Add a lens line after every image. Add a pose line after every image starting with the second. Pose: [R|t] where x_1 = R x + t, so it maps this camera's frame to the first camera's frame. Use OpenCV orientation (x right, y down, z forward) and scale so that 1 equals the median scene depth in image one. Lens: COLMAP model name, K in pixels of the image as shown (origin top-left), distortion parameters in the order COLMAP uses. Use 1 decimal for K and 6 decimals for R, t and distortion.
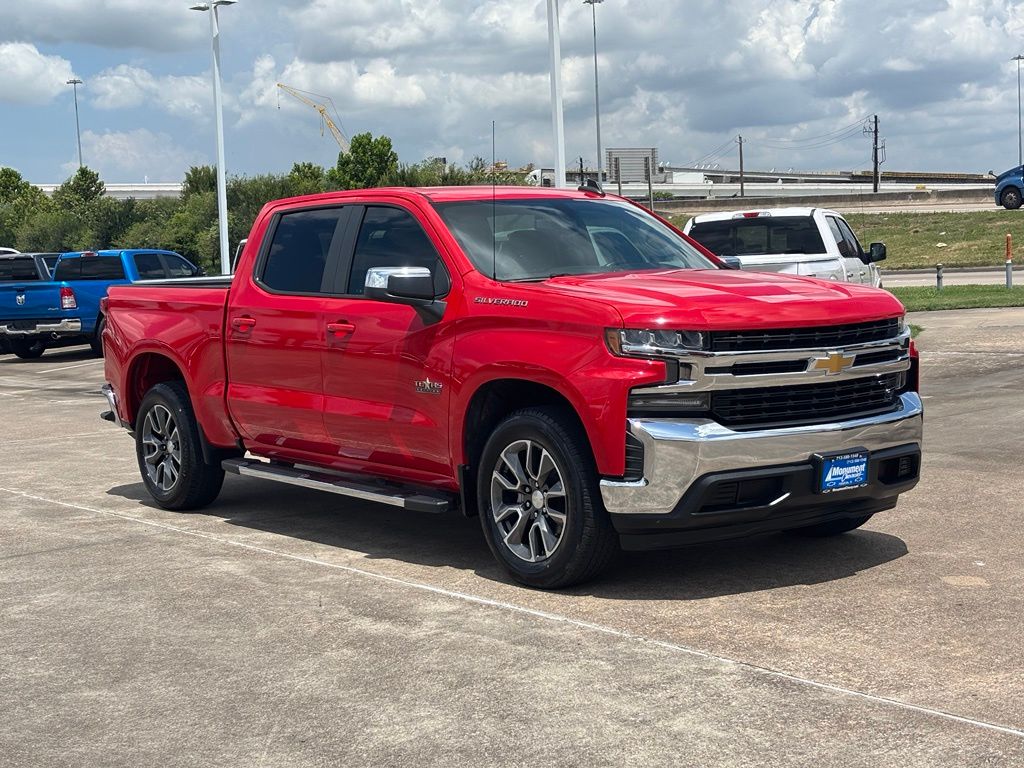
lens RADIAL K [[1452.2, 0, 498.7], [0, 1452.2, 389.0], [0, 0, 1]] dist [0.333639, -1.143710]
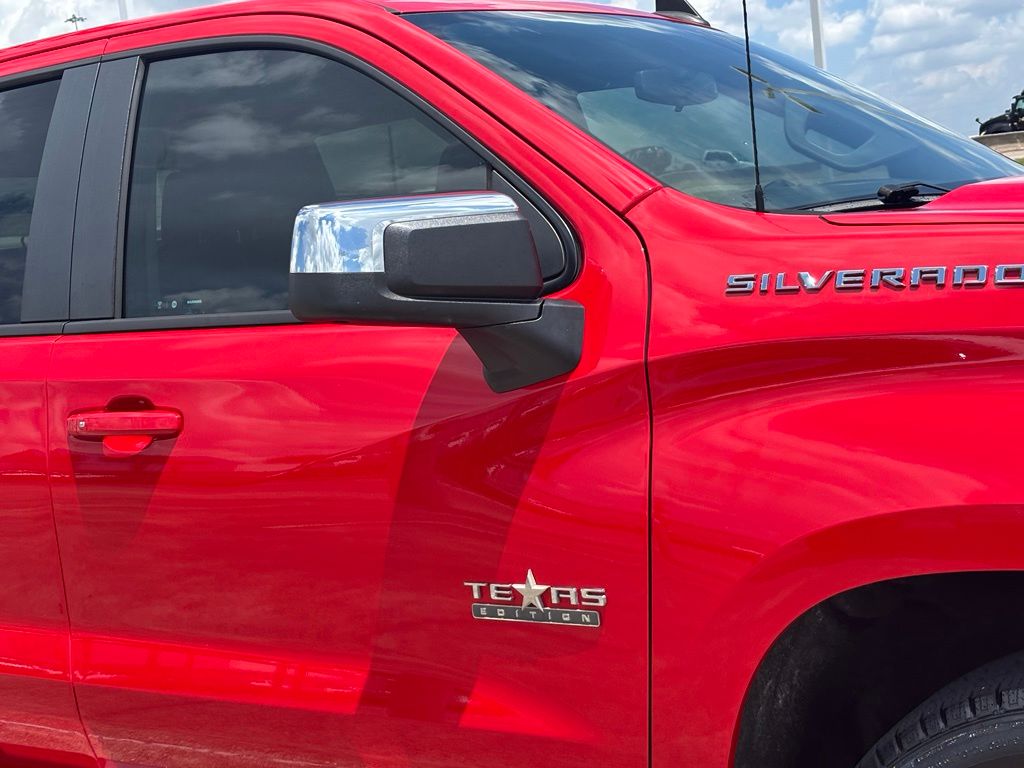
lens RADIAL K [[1452.2, 0, 498.7], [0, 1452.2, 389.0], [0, 0, 1]] dist [0.333639, -1.143710]
pose [[0.946017, -0.102179, 0.307591, -0.149913], [0.106477, 0.994311, 0.002824, -0.048335], [-0.306130, 0.030080, 0.951514, 0.772941]]
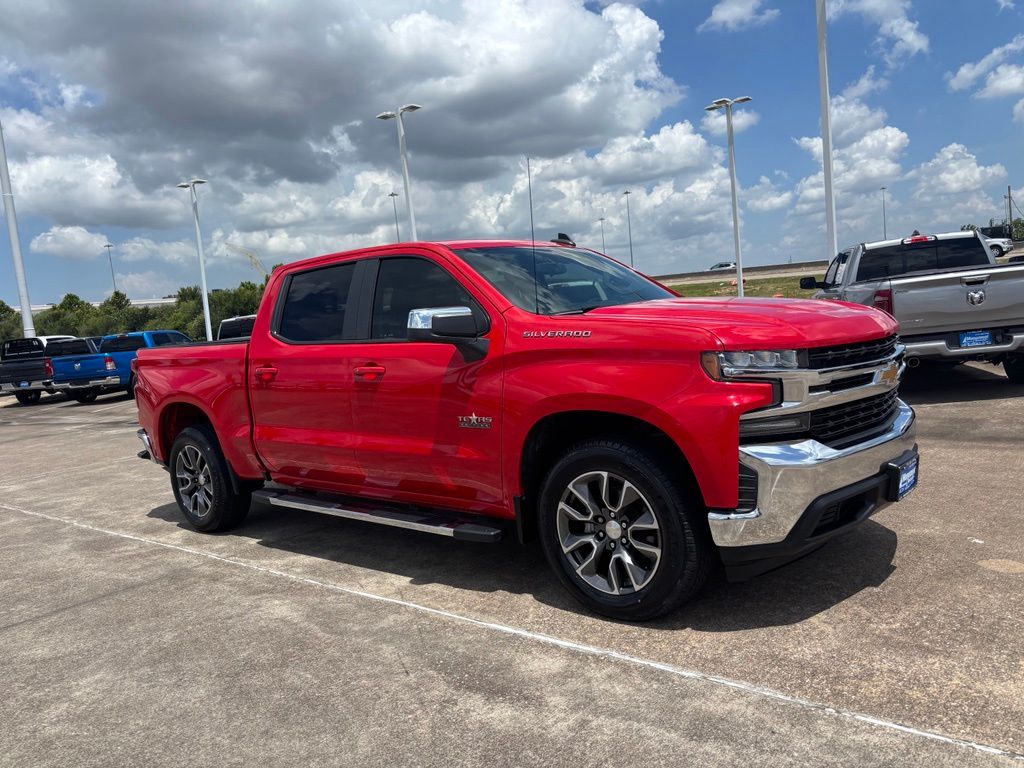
lens RADIAL K [[759.2, 0, 512.0], [0, 759.2, 384.0], [0, 0, 1]] dist [0.034426, -0.004144]
pose [[0.978466, -0.069643, 0.194307, -0.133505], [0.071601, 0.997429, -0.003066, -0.026329], [-0.193593, 0.016912, 0.980936, 0.498624]]
